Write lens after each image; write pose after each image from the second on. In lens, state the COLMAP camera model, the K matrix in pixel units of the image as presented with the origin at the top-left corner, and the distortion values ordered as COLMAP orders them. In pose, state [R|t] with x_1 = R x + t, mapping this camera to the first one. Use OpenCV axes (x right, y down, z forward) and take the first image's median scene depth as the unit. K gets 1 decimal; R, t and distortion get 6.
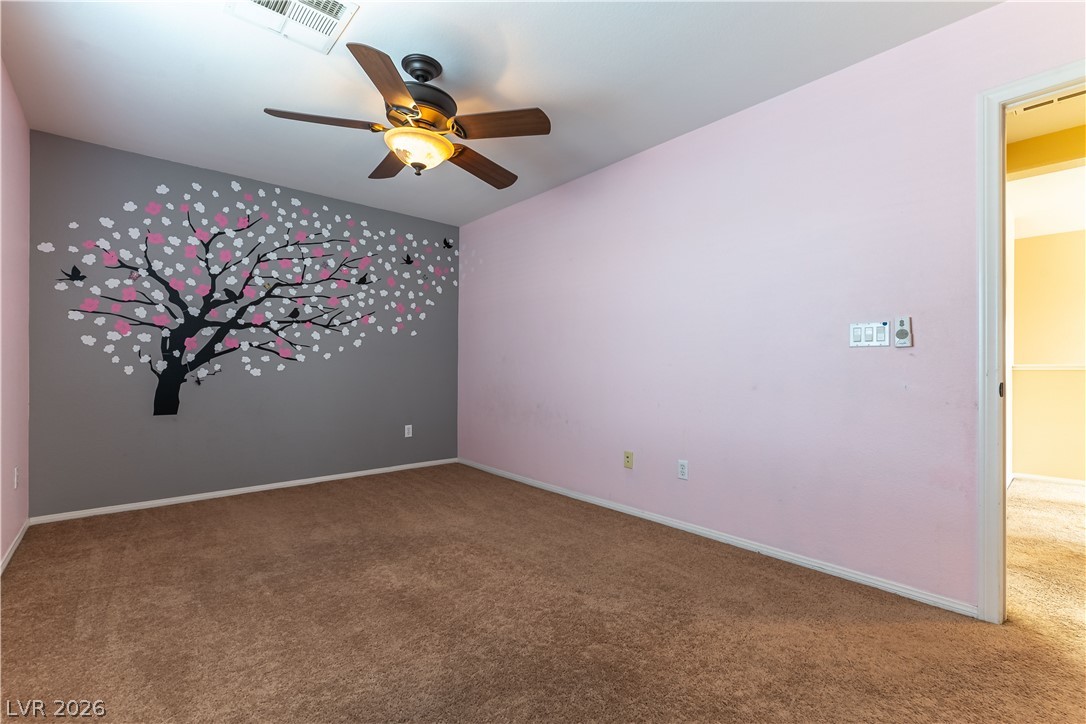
lens RADIAL K [[476.9, 0, 545.5], [0, 476.9, 362.6], [0, 0, 1]] dist [-0.007519, 0.001869]
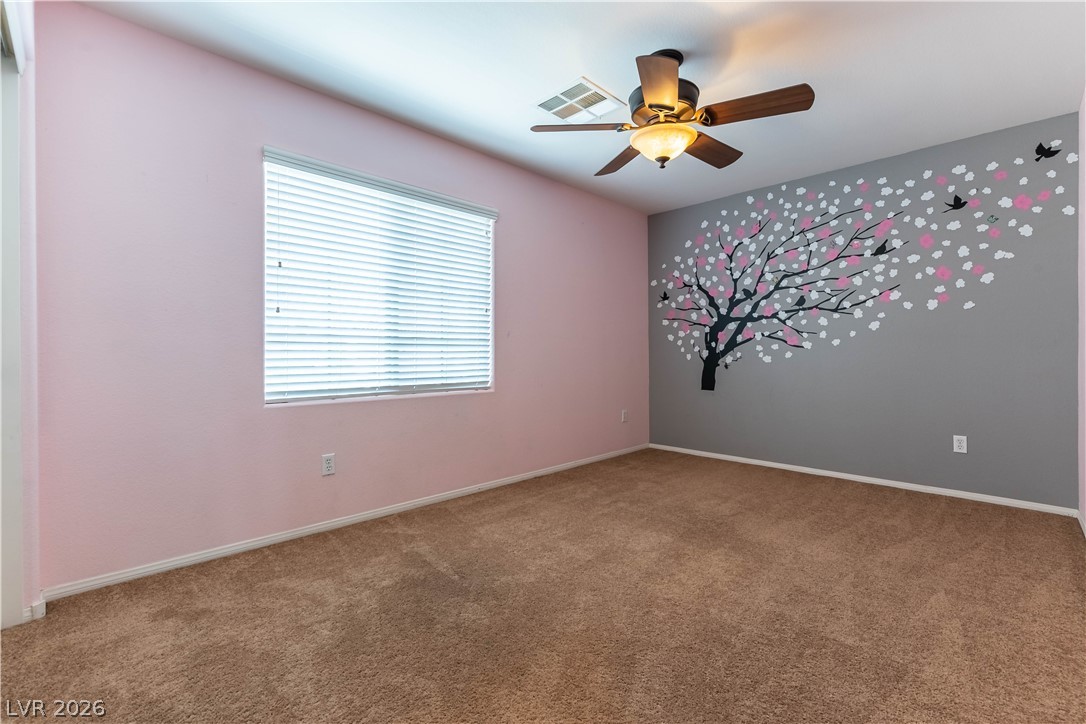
lens RADIAL K [[476.9, 0, 557.6], [0, 476.9, 351.3], [0, 0, 1]] dist [-0.007519, 0.001869]
pose [[0.055010, -0.011580, -0.998419, 0.469585], [0.010086, 0.999888, -0.011041, 0.009211], [0.998435, -0.009463, 0.055121, 0.443666]]
